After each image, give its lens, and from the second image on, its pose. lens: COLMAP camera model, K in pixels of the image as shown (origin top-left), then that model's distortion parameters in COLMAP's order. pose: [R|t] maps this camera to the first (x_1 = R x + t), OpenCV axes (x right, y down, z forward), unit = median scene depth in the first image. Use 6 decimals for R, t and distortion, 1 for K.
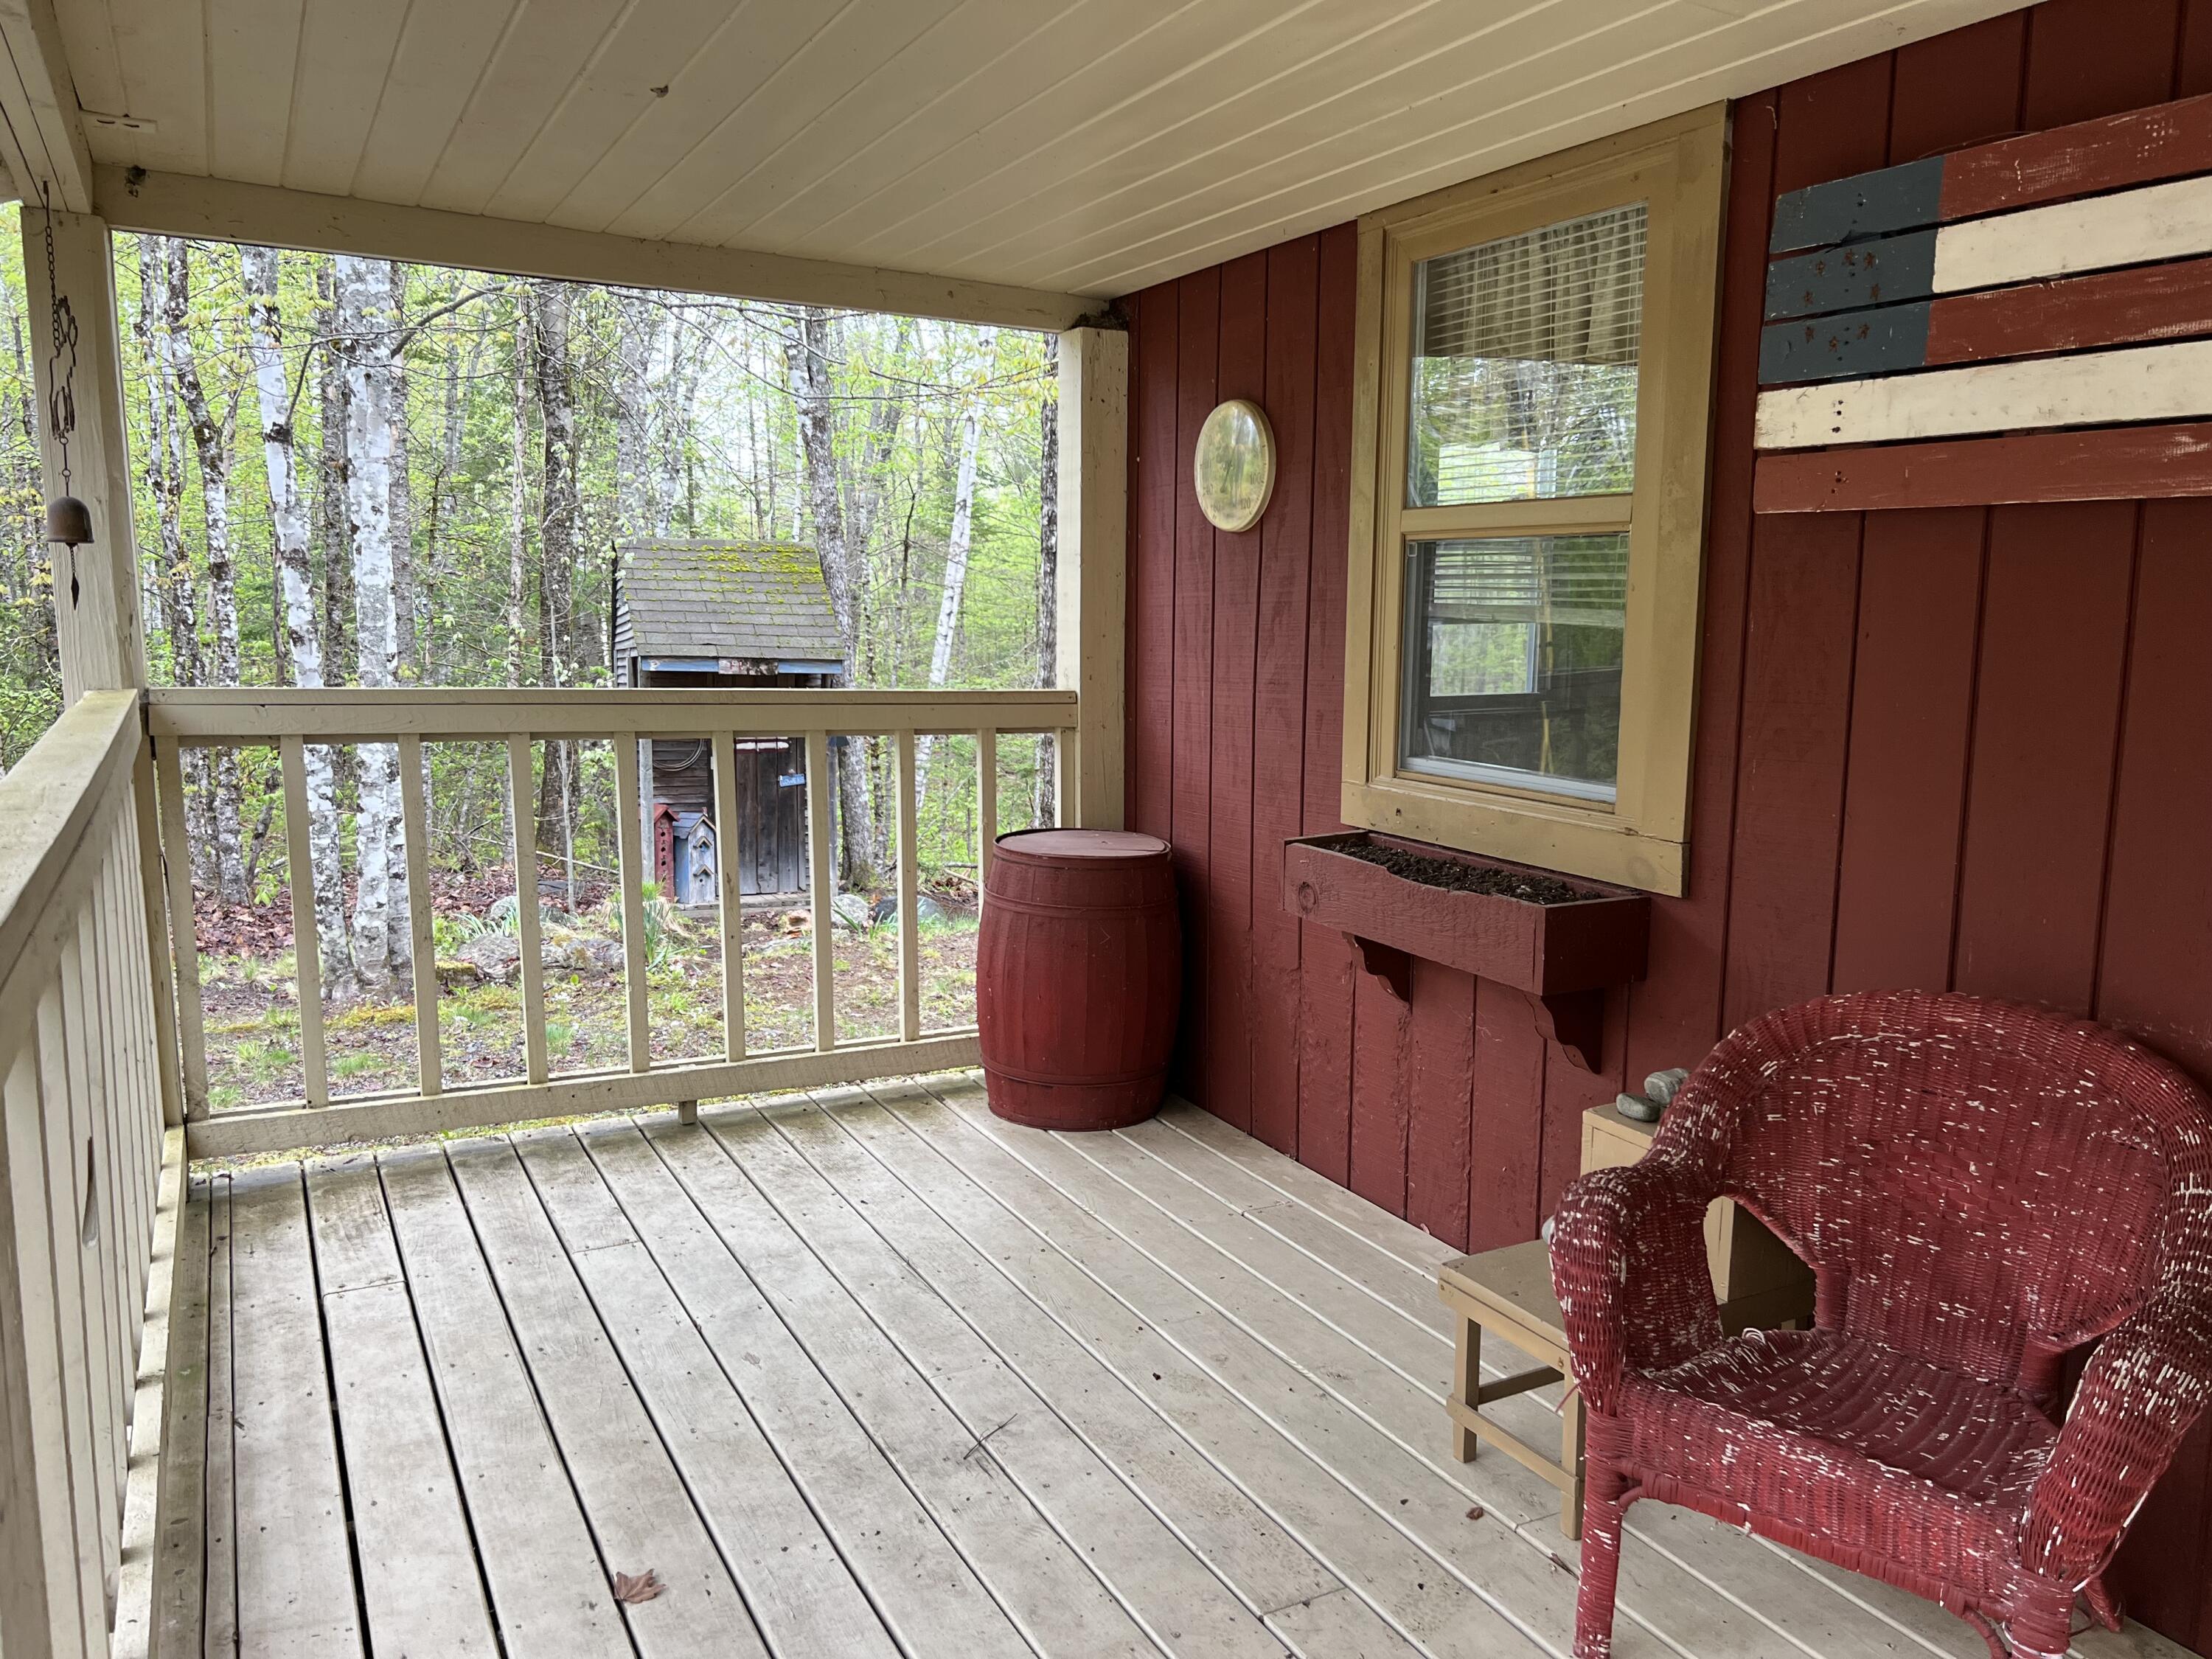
lens RADIAL K [[1648.4, 0, 1110.4], [0, 1648.4, 831.5], [0, 0, 1]] dist [-0.002291, -0.001734]
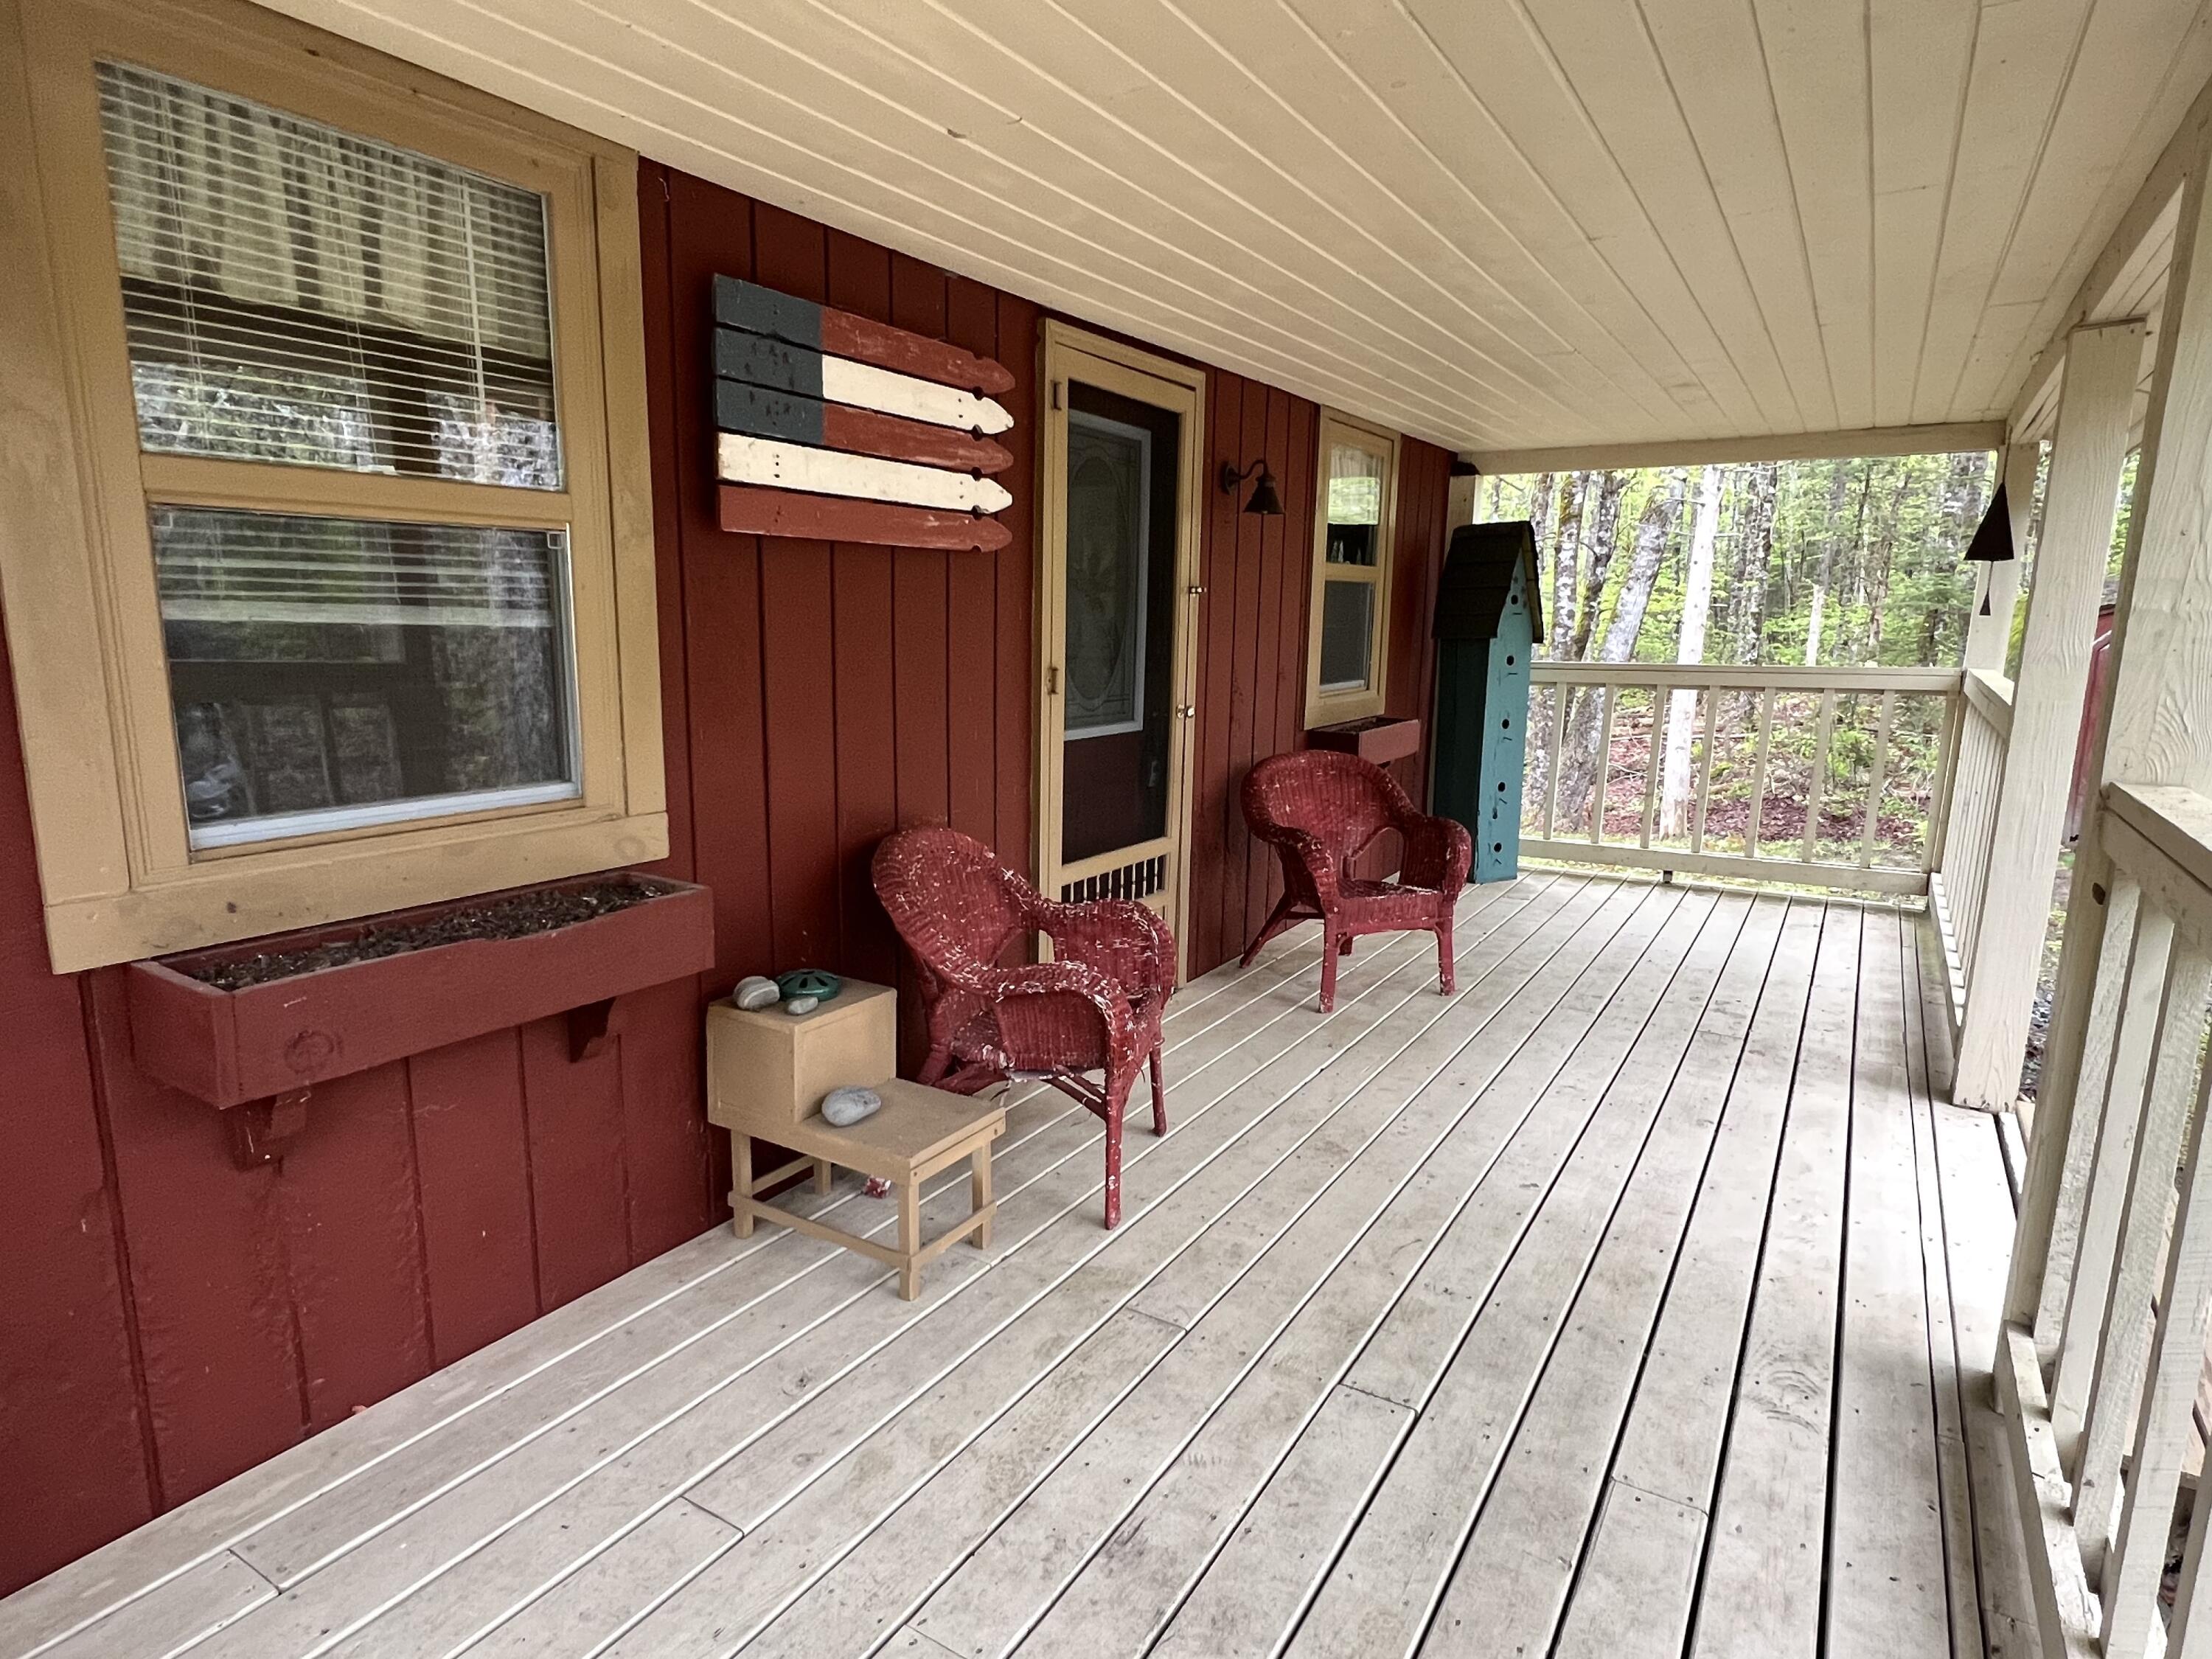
lens RADIAL K [[1236.4, 0, 1111.2], [0, 1236.4, 826.4], [0, 0, 1]] dist [0.002487, 0.000190]
pose [[-0.508481, -0.173540, 0.843405, -0.599914], [0.099527, 0.961071, 0.257755, -0.191656], [-0.855302, 0.215005, -0.471414, 1.252396]]
